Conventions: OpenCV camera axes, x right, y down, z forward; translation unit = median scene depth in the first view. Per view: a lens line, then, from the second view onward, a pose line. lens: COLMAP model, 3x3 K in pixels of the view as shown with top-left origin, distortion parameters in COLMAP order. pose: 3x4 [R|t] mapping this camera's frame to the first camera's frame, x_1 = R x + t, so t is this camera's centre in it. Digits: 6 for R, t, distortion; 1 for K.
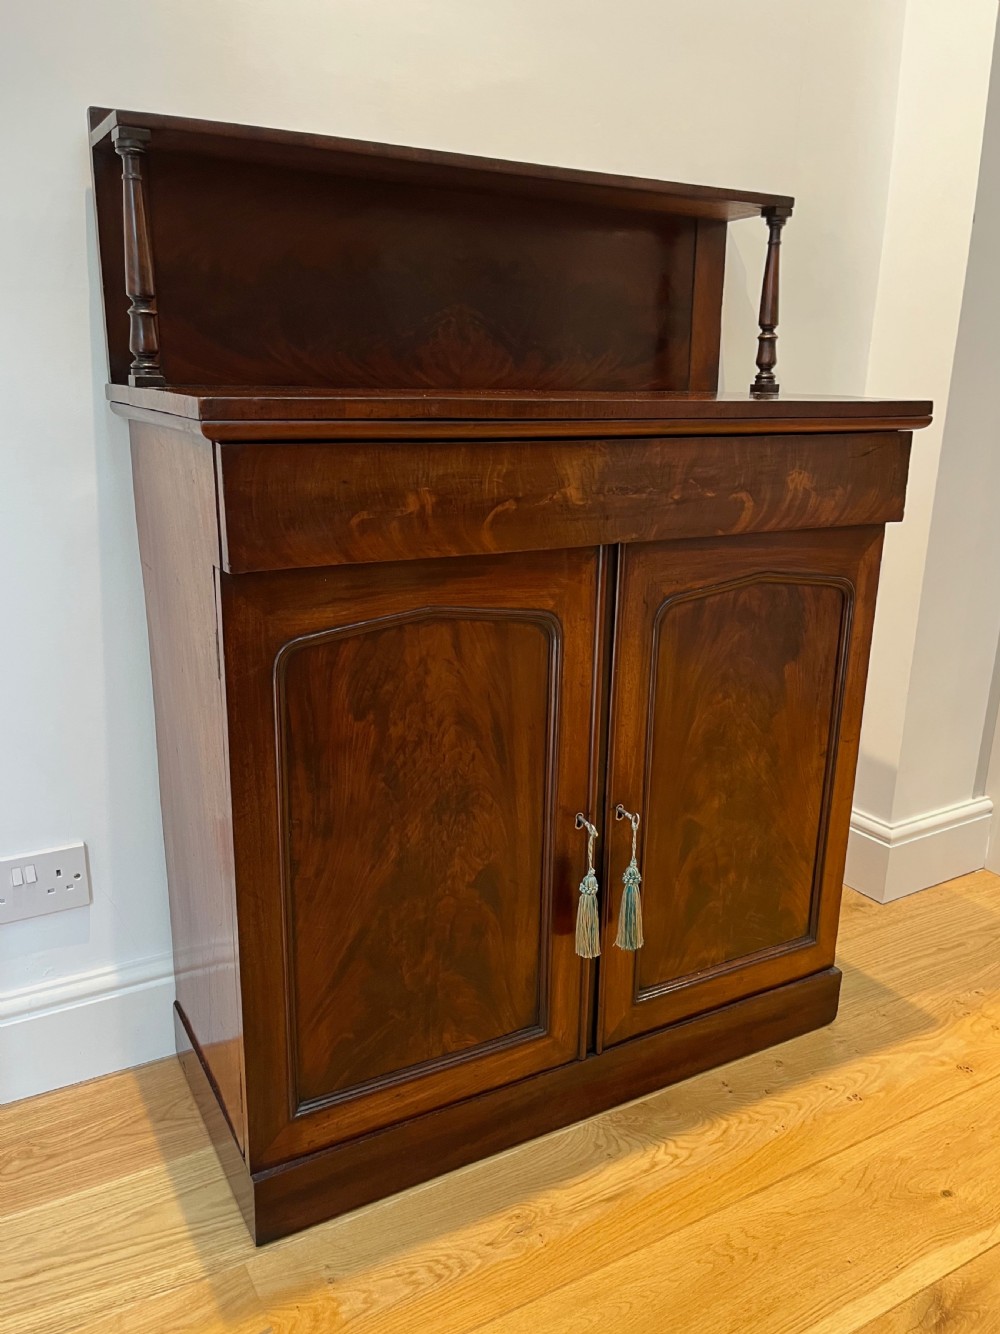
lens RADIAL K [[1040.9, 0, 510.8], [0, 1040.9, 675.7], [0, 0, 1]] dist [0.025387, -0.026401]
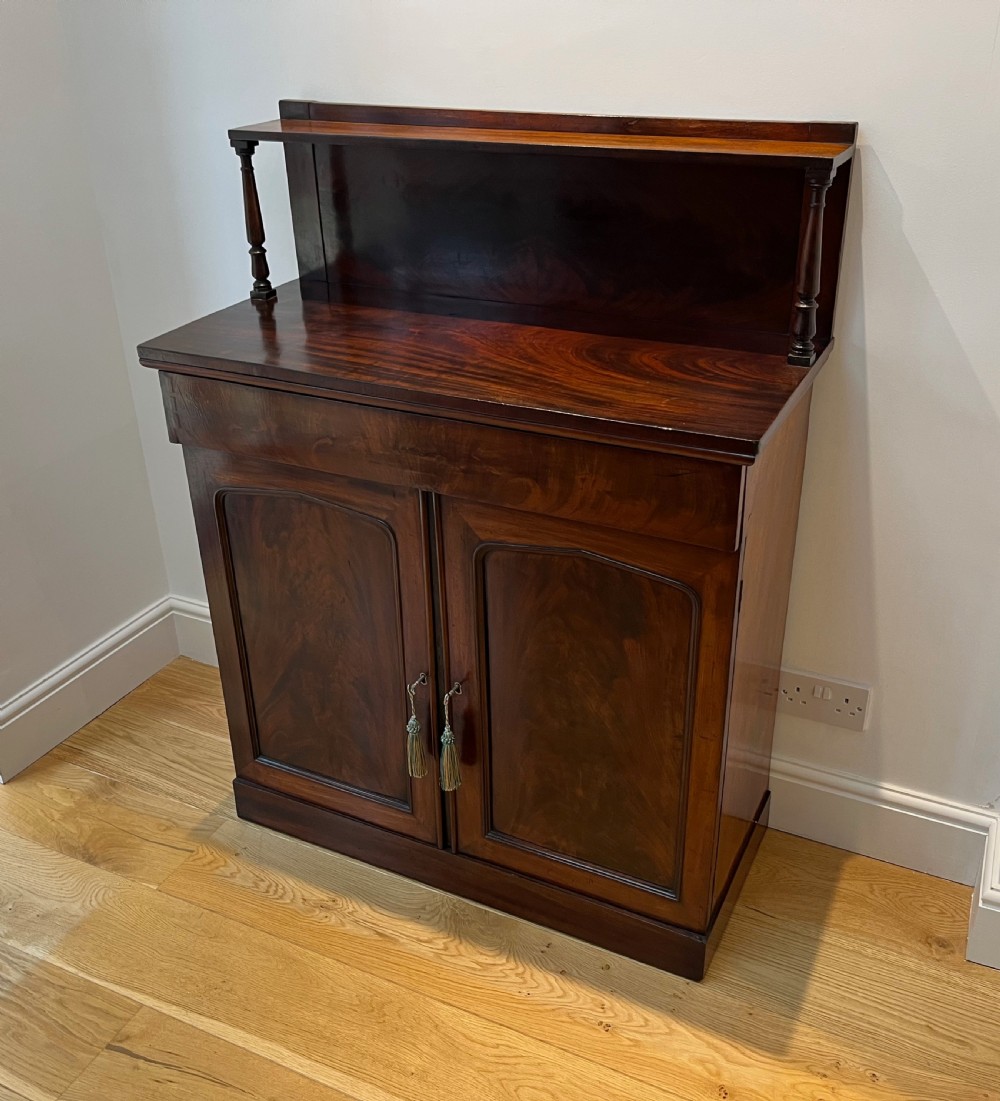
lens RADIAL K [[1123.3, 0, 512.8], [0, 1123.3, 564.6], [0, 0, 1]] dist [0.027822, 0.000000]
pose [[0.561197, 0.370097, -0.740329, 1.093063], [-0.205821, 0.928764, 0.308277, -0.439125], [0.801683, -0.020628, 0.597393, 0.255405]]
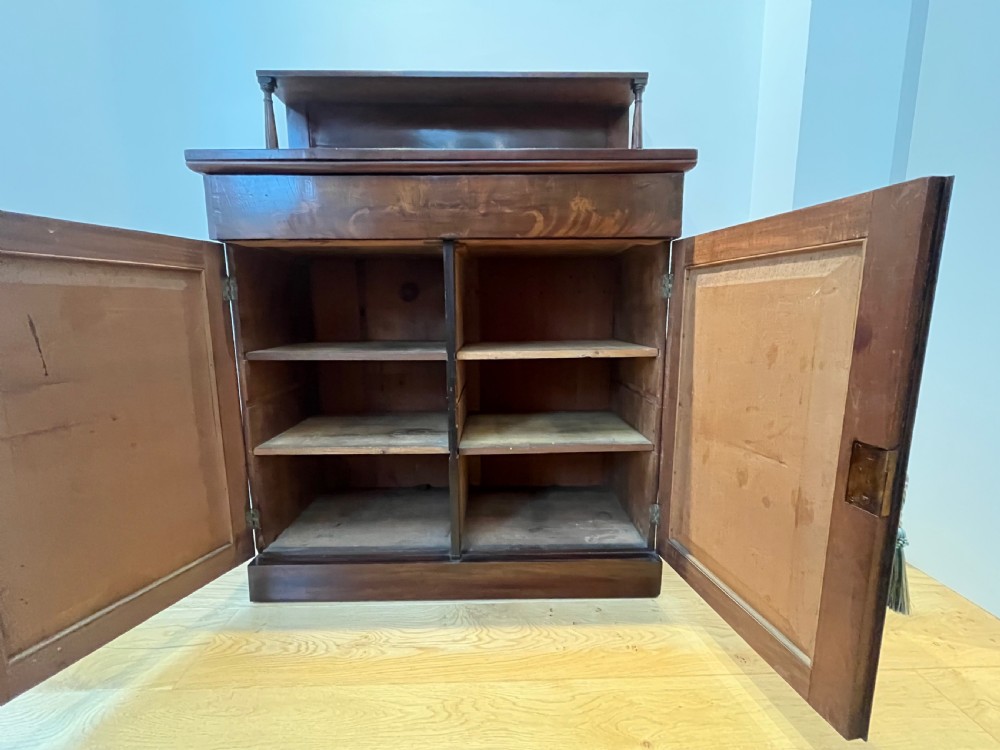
lens RADIAL K [[418.9, 0, 505.7], [0, 418.9, 375.7], [0, 0, 1]] dist [-0.003596, -0.000769]
pose [[0.877519, 0.047903, -0.477143, 0.482369], [-0.110642, 0.988377, -0.104255, 0.140377], [0.466603, 0.144278, 0.872620, 0.437960]]
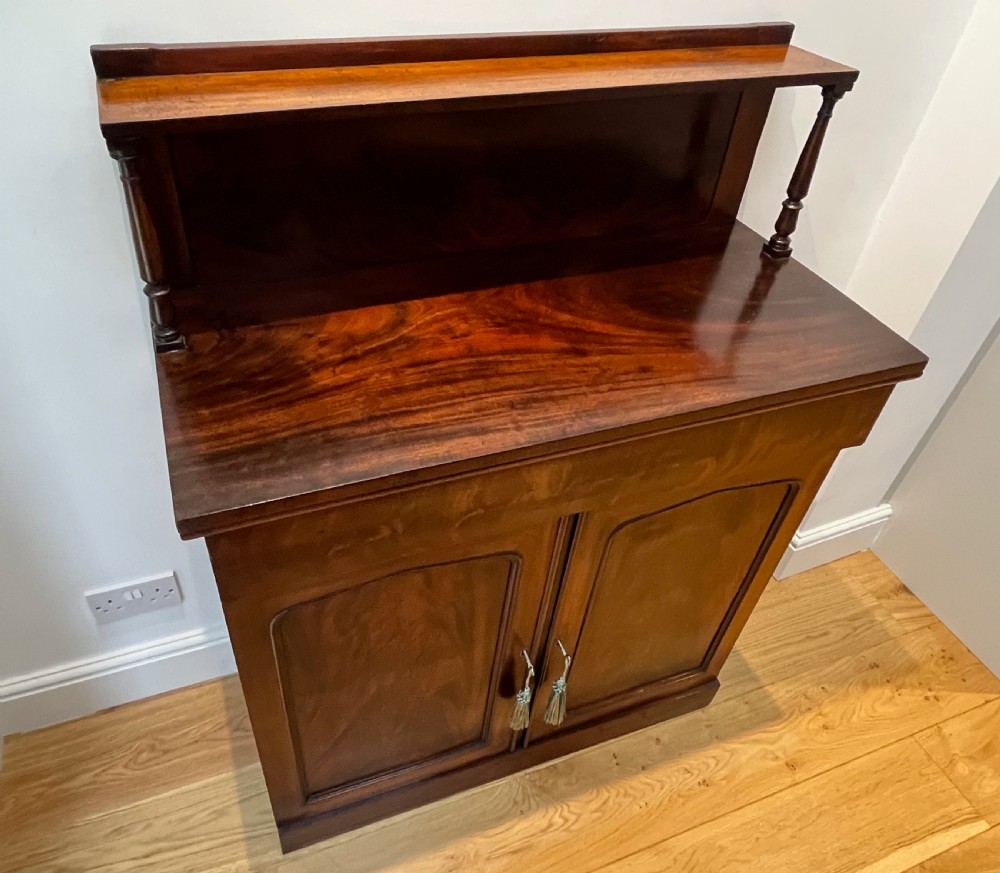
lens RADIAL K [[737.2, 0, 462.7], [0, 737.2, 435.4], [0, 0, 1]] dist [0.001042, -0.007395]
pose [[0.985904, 0.137692, -0.095044, 0.038394], [-0.084804, 0.900956, 0.425542, -0.481233], [0.144224, -0.411484, 0.899934, 0.271154]]
